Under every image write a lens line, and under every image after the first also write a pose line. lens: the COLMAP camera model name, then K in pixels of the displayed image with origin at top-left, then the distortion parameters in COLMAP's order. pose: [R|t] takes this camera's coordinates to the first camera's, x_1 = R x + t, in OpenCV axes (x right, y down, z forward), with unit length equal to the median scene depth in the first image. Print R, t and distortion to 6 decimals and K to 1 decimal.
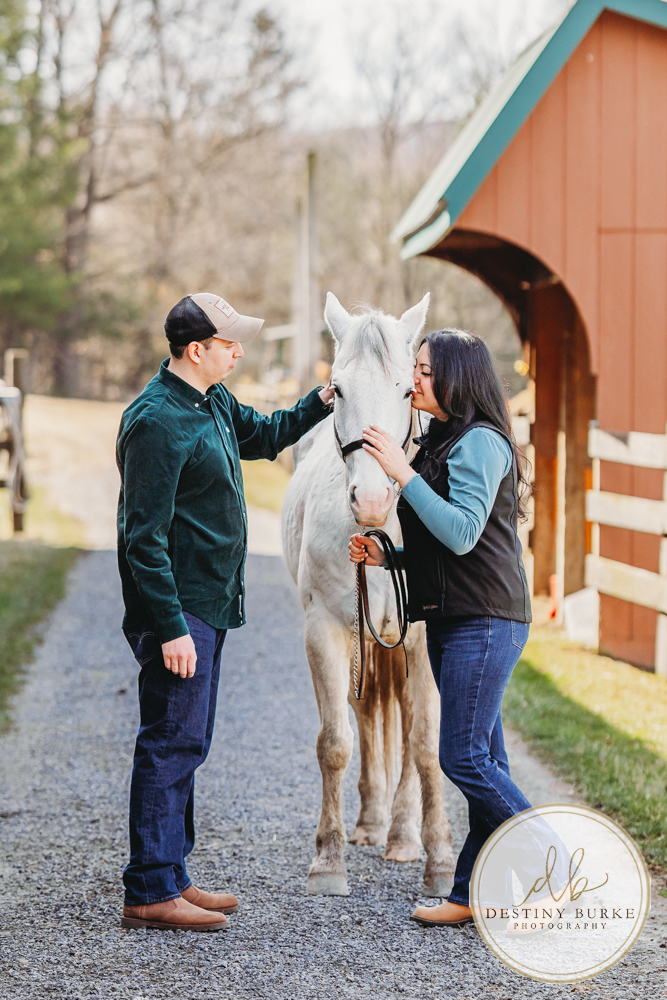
lens RADIAL K [[5471.0, 0, 330.6], [0, 5471.0, 498.7], [0, 0, 1]] dist [0.420495, 0.000000]
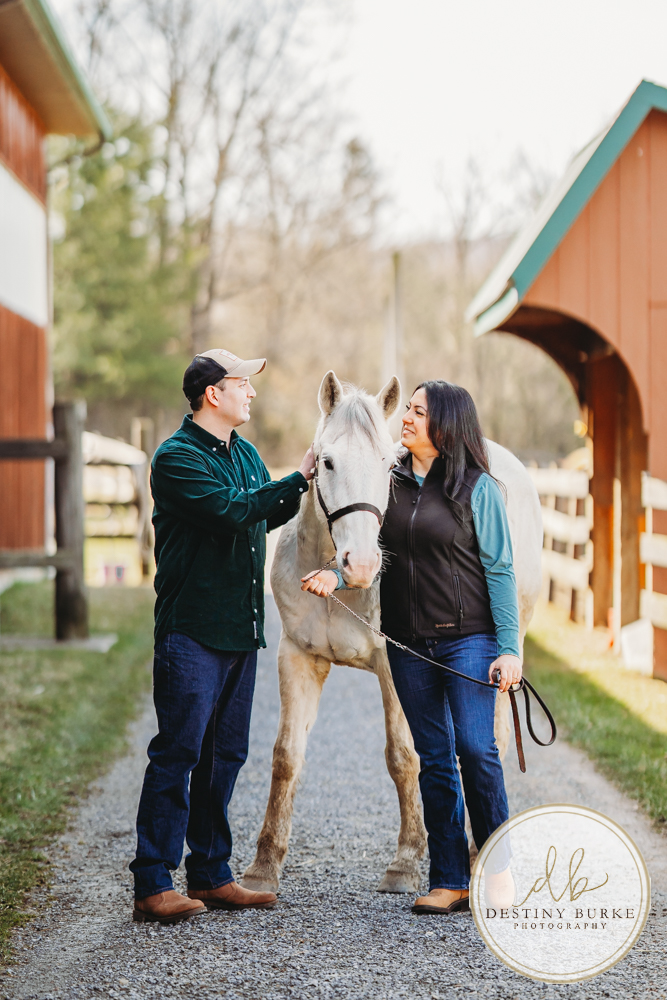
lens RADIAL K [[6935.3, 0, 330.6], [0, 6935.3, 440.9], [0, 0, 1]] dist [0.948492, 0.000000]
pose [[0.999899, -0.010699, -0.009366, -0.003611], [0.010615, 0.999903, -0.009028, -0.008476], [0.009462, 0.008927, 0.999915, -0.429256]]
